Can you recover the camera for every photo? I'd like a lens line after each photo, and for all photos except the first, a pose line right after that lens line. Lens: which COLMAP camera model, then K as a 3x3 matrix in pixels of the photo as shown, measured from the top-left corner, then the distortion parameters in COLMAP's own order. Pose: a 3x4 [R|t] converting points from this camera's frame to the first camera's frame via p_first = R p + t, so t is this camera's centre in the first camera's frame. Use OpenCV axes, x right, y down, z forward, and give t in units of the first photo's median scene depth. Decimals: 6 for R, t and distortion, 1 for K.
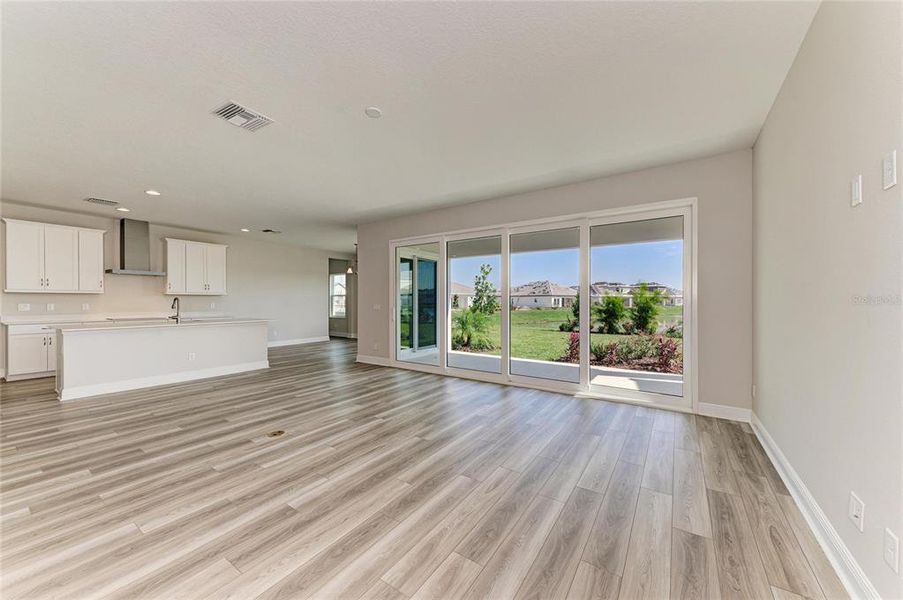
lens RADIAL K [[330.3, 0, 462.7], [0, 330.3, 299.9], [0, 0, 1]] dist [0.009411, -0.000423]
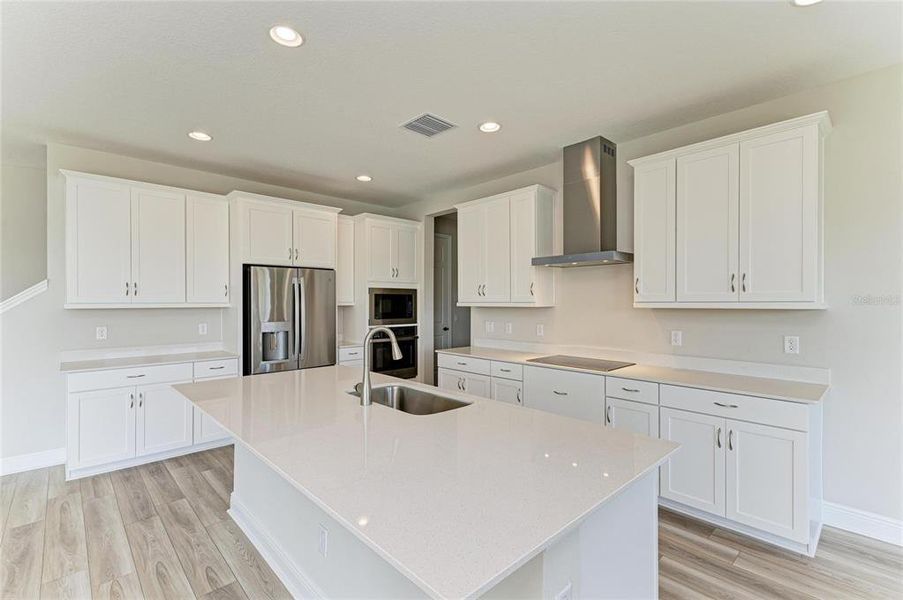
lens RADIAL K [[402.4, 0, 454.7], [0, 402.4, 301.7], [0, 0, 1]] dist [0.015587, -0.000579]
pose [[-0.244473, -0.002668, -0.969652, -0.956937], [-0.004819, 0.999987, -0.001536, -0.056605], [0.969644, 0.004297, -0.244483, 2.236630]]
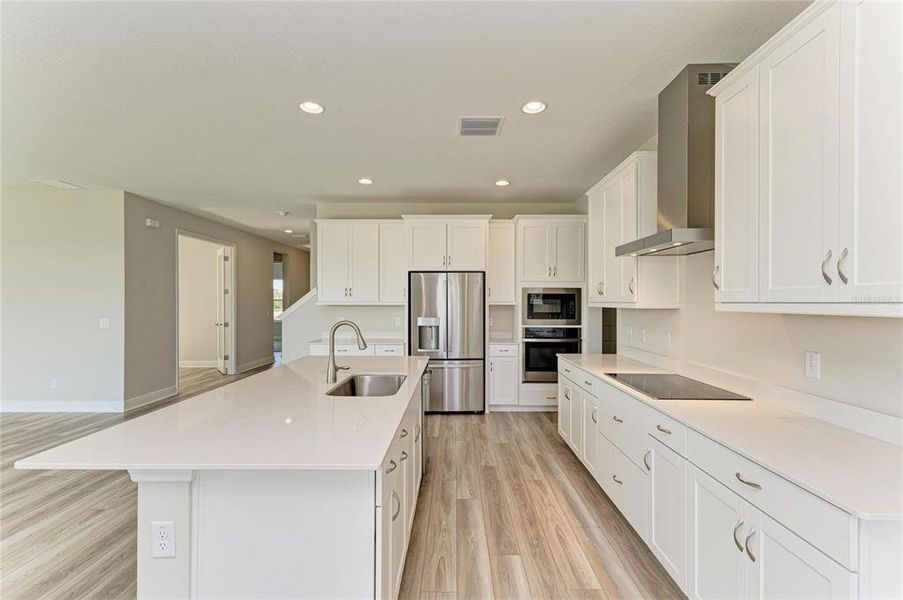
lens RADIAL K [[402.4, 0, 456.1], [0, 402.4, 301.0], [0, 0, 1]] dist [0.015587, -0.000579]
pose [[-0.839892, -0.005001, -0.542731, -1.360260], [-0.007260, 0.999972, 0.002021, -0.060710], [0.542706, 0.005637, -0.839904, 2.800361]]
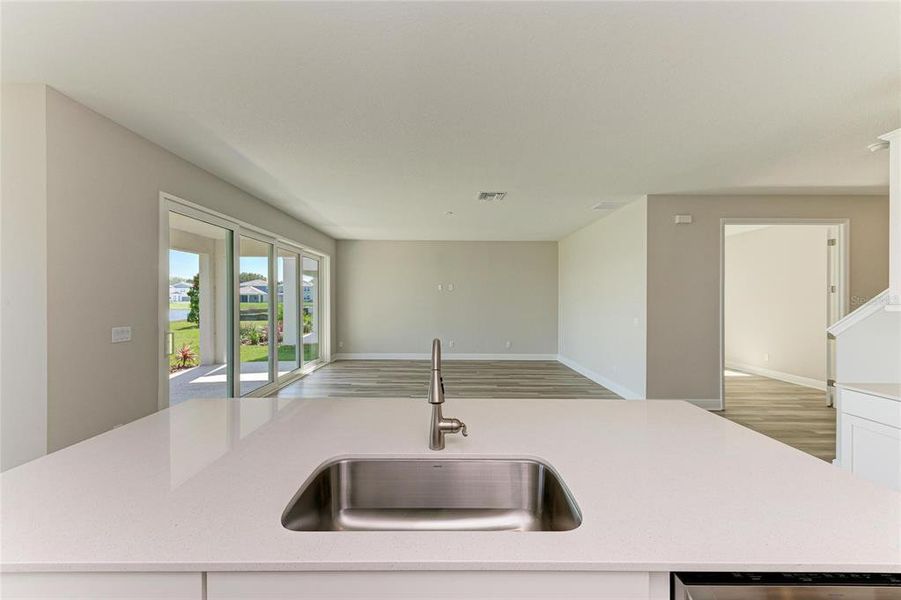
lens RADIAL K [[352.4, 0, 450.9], [0, 352.4, 299.1], [0, 0, 1]] dist [0.011543, -0.000477]
pose [[-0.544376, -0.001320, 0.838841, -1.983185], [-0.004256, 0.999990, -0.001189, -0.051719], [-0.838831, -0.004217, -0.544376, 2.098114]]
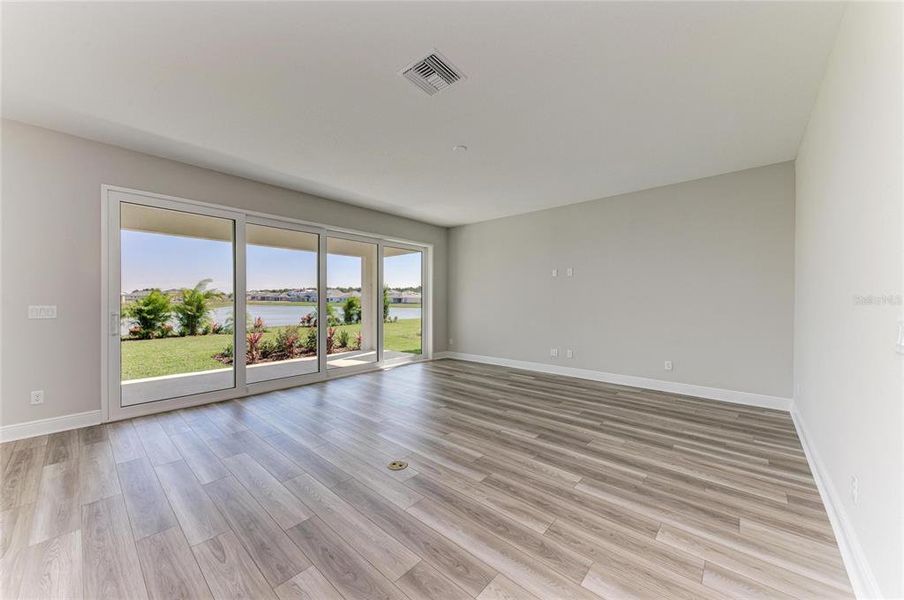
lens RADIAL K [[330.7, 0, 449.8], [0, 330.7, 301.5], [0, 0, 1]] dist [0.009411, -0.000423]
pose [[0.146987, -0.002645, 0.989135, -1.490192], [-0.000458, 0.999996, 0.002742, 0.014837], [-0.989138, -0.000856, 0.146985, 0.859903]]
